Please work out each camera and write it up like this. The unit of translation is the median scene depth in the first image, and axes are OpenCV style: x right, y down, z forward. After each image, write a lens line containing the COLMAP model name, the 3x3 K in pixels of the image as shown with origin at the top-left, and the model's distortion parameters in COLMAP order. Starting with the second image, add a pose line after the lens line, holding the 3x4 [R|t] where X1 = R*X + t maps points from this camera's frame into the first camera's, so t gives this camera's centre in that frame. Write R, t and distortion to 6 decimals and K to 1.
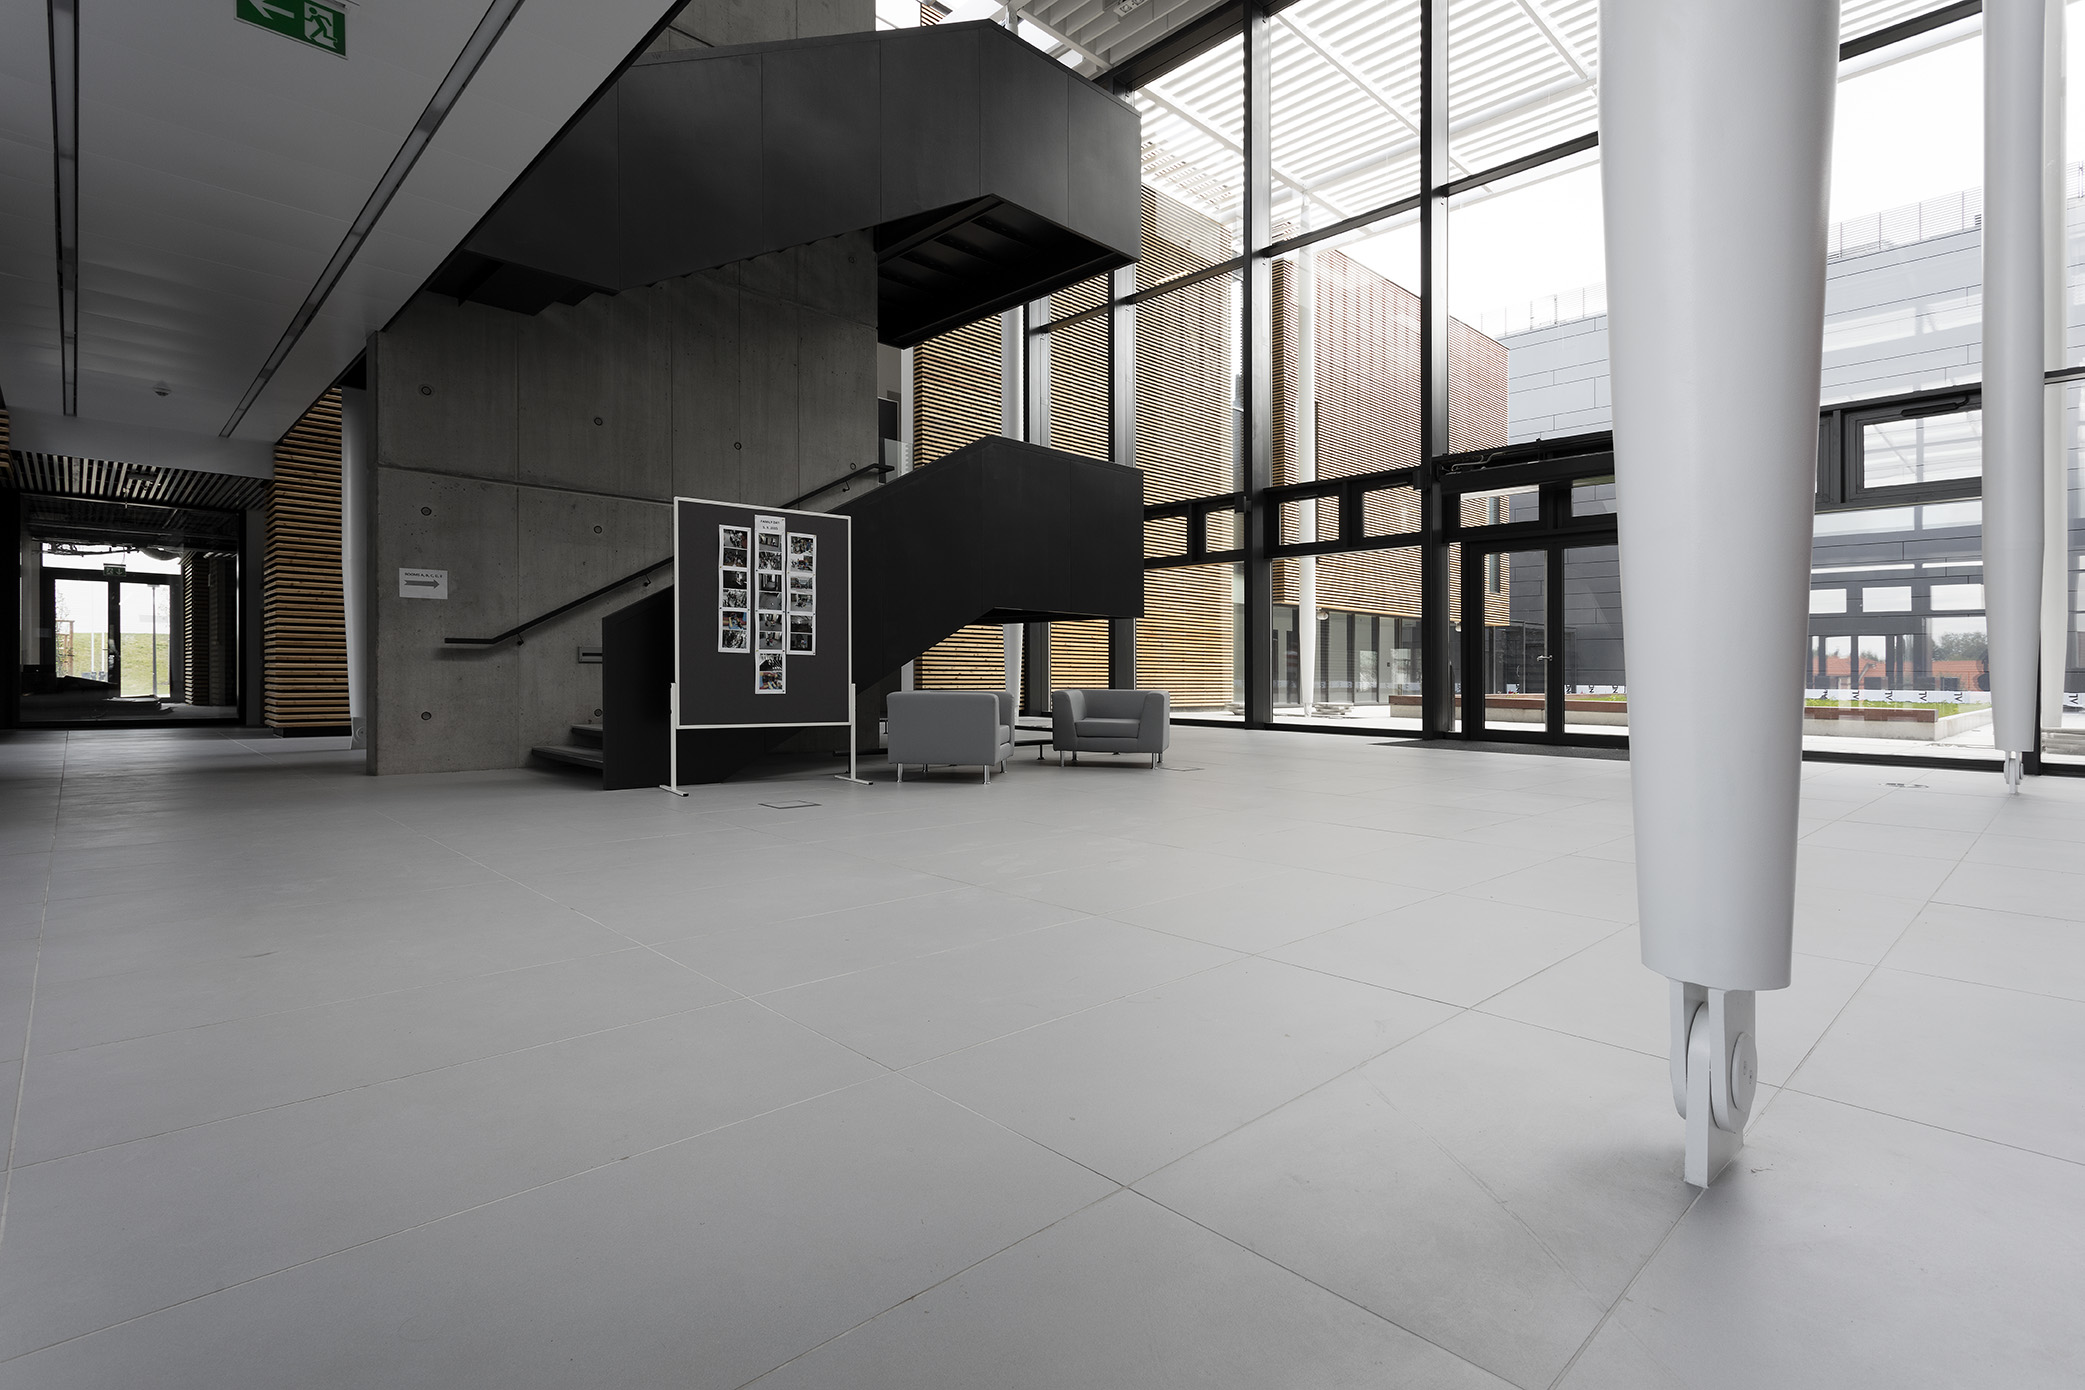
lens RADIAL K [[1003.7, 0, 1036.4], [0, 1003.7, 679.1], [0, 0, 1]] dist [0.017057, 0.002700]
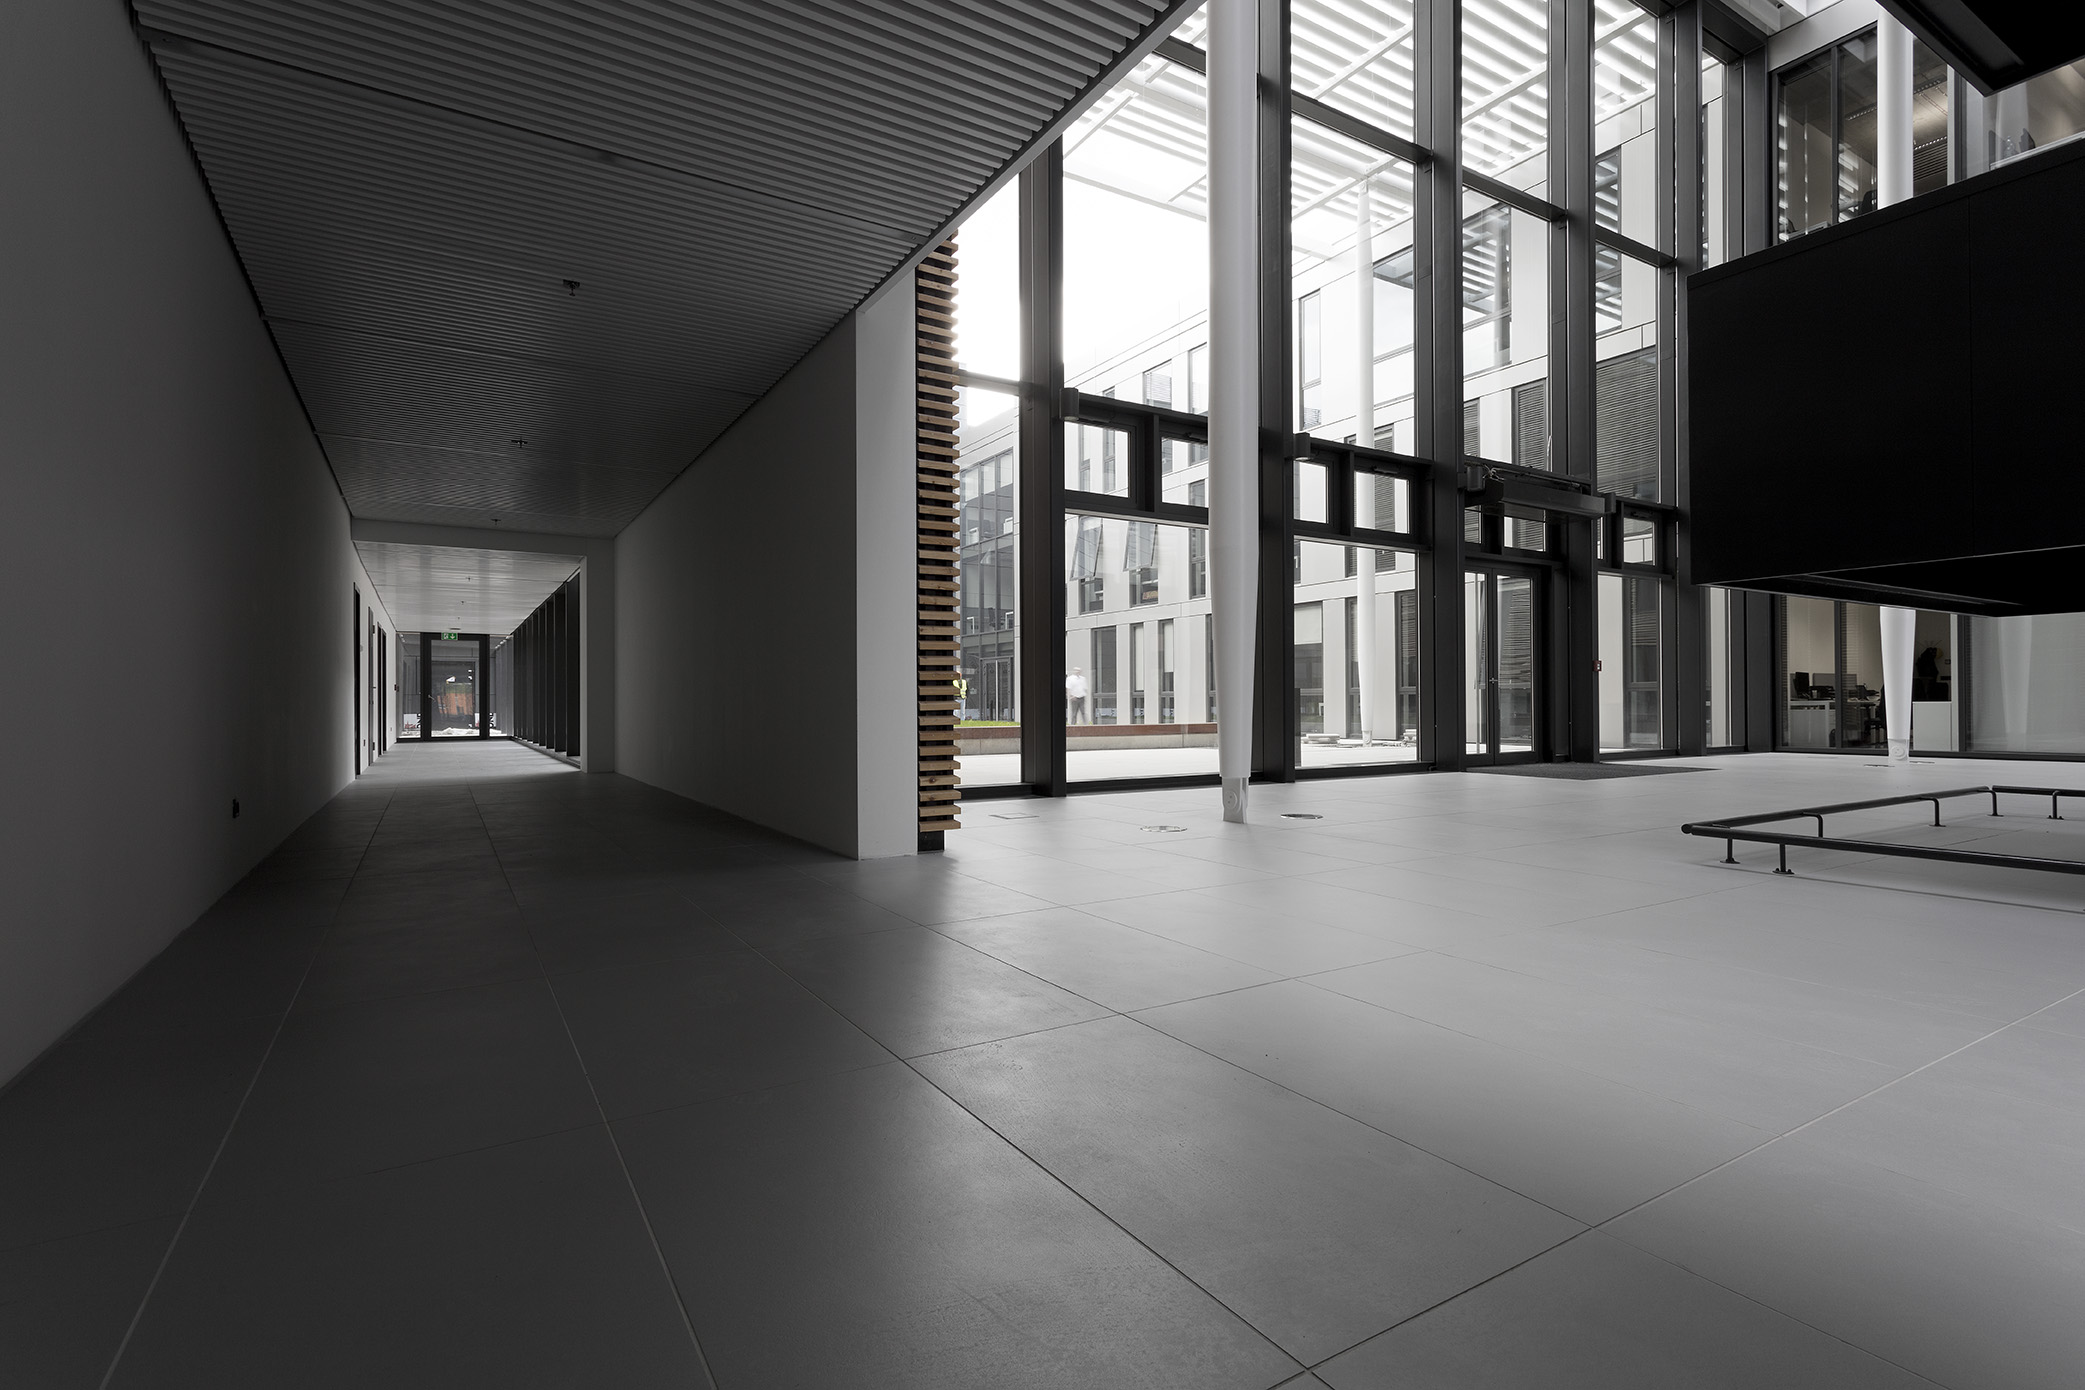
lens RADIAL K [[1003.7, 0, 1090.7], [0, 1003.7, 706.9], [0, 0, 1]] dist [0.017057, 0.002700]
pose [[0.184087, -0.013144, 0.982822, -0.558962], [0.008370, 0.999895, 0.011805, -0.009499], [-0.982874, 0.006053, 0.184178, 1.160520]]
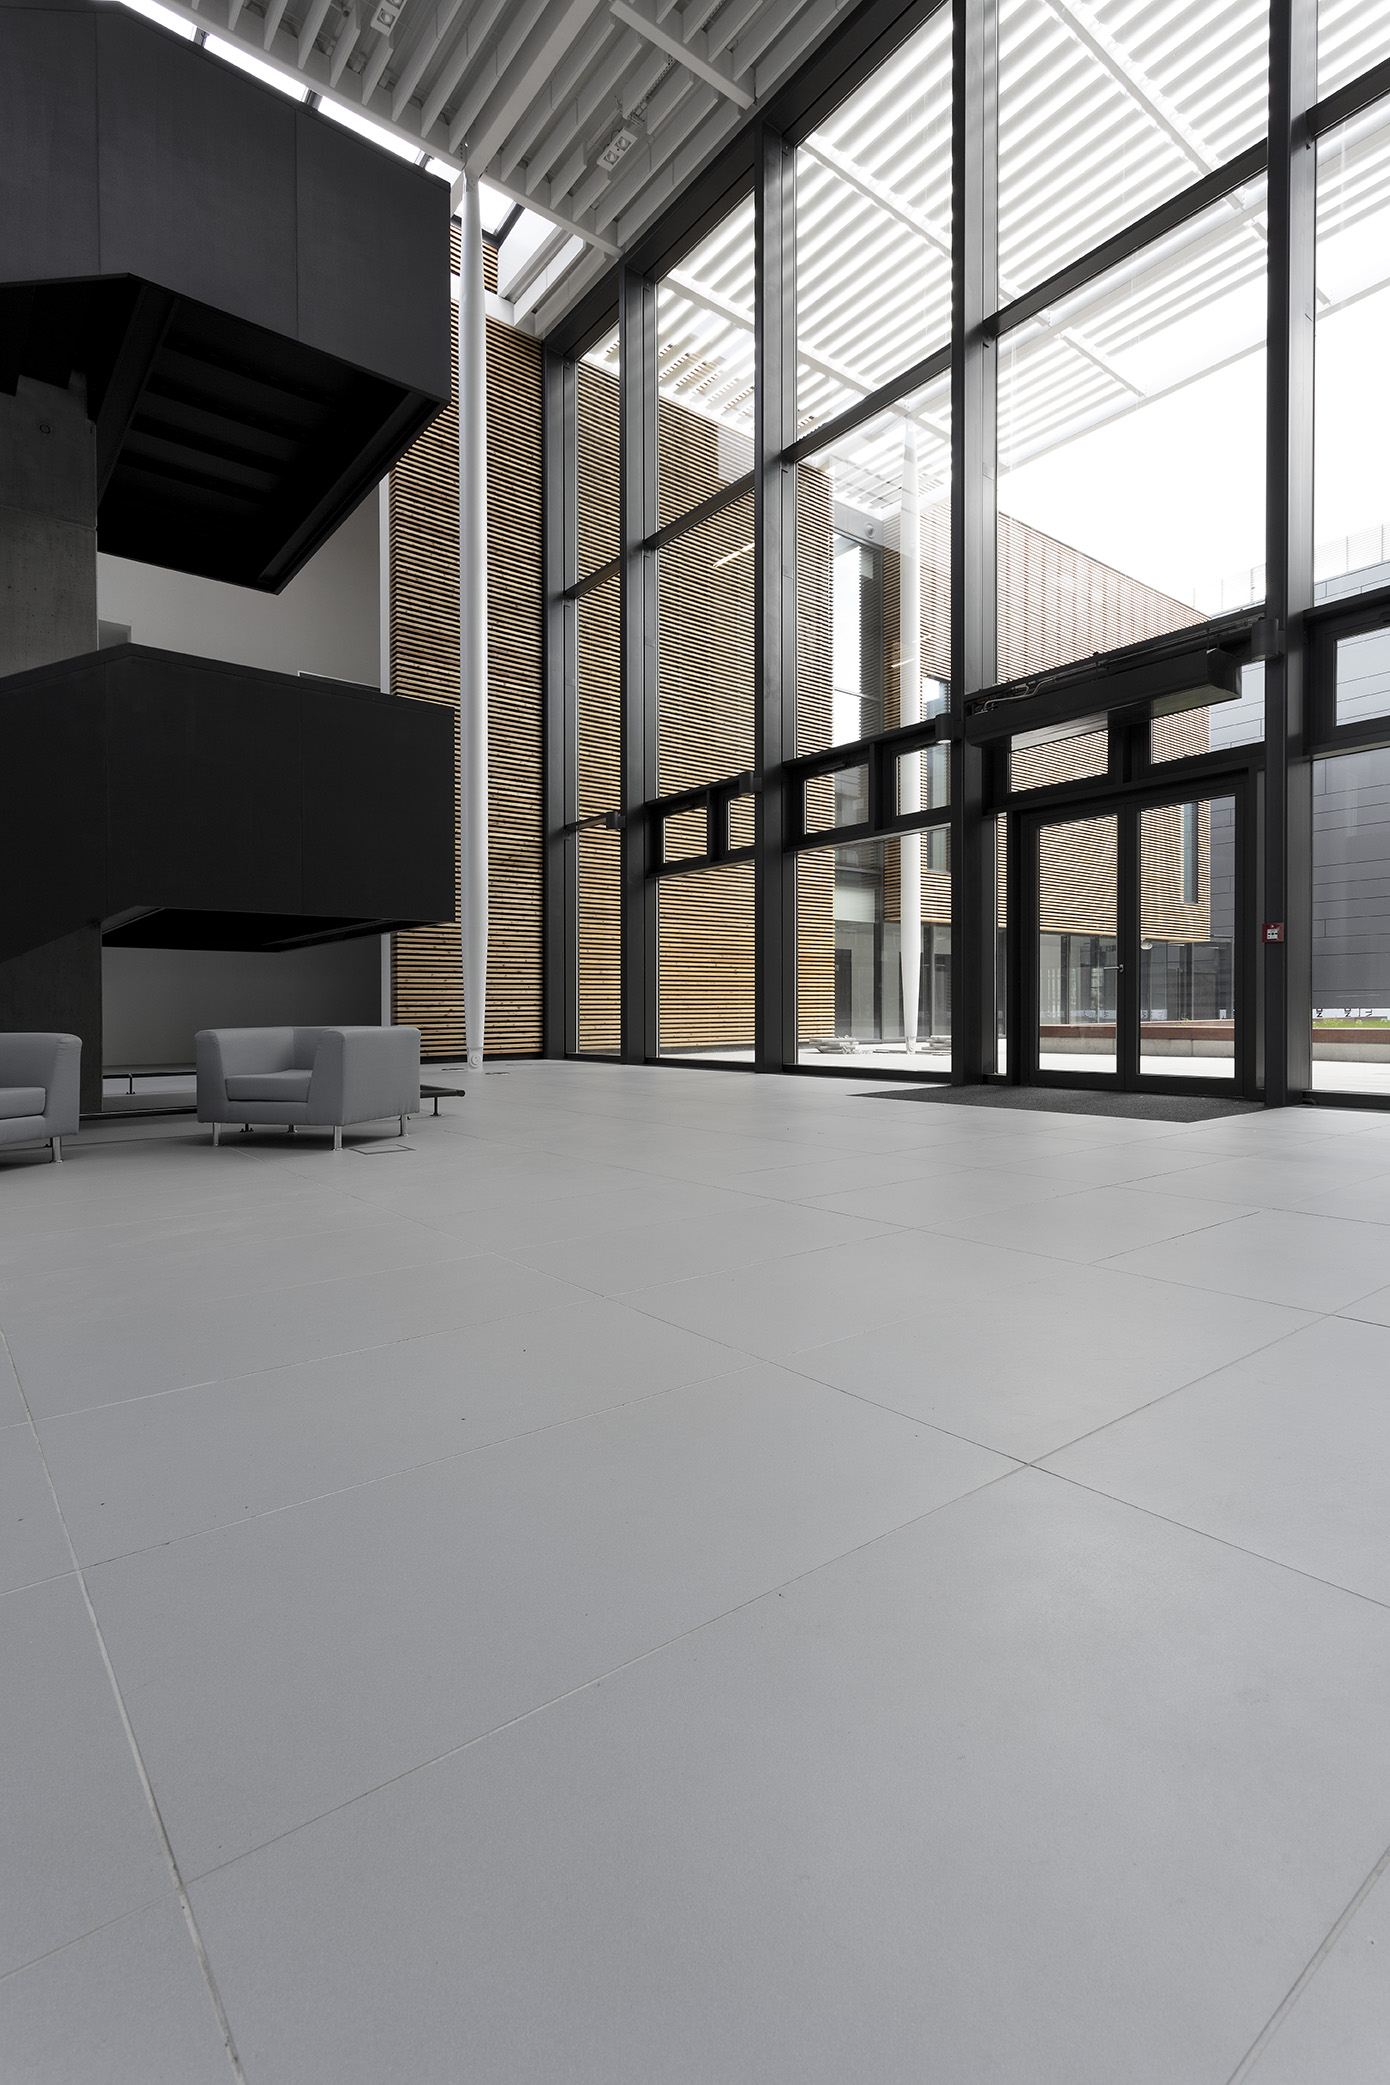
lens RADIAL K [[1003.7, 0, 683.8], [0, 1003.7, 1052.6], [0, 0, 1]] dist [0.017057, 0.002700]
pose [[0.995117, -0.021949, -0.096229, 0.257996], [0.025179, 0.999155, 0.032478, 0.008638], [0.095435, -0.034742, 0.994829, 0.243653]]
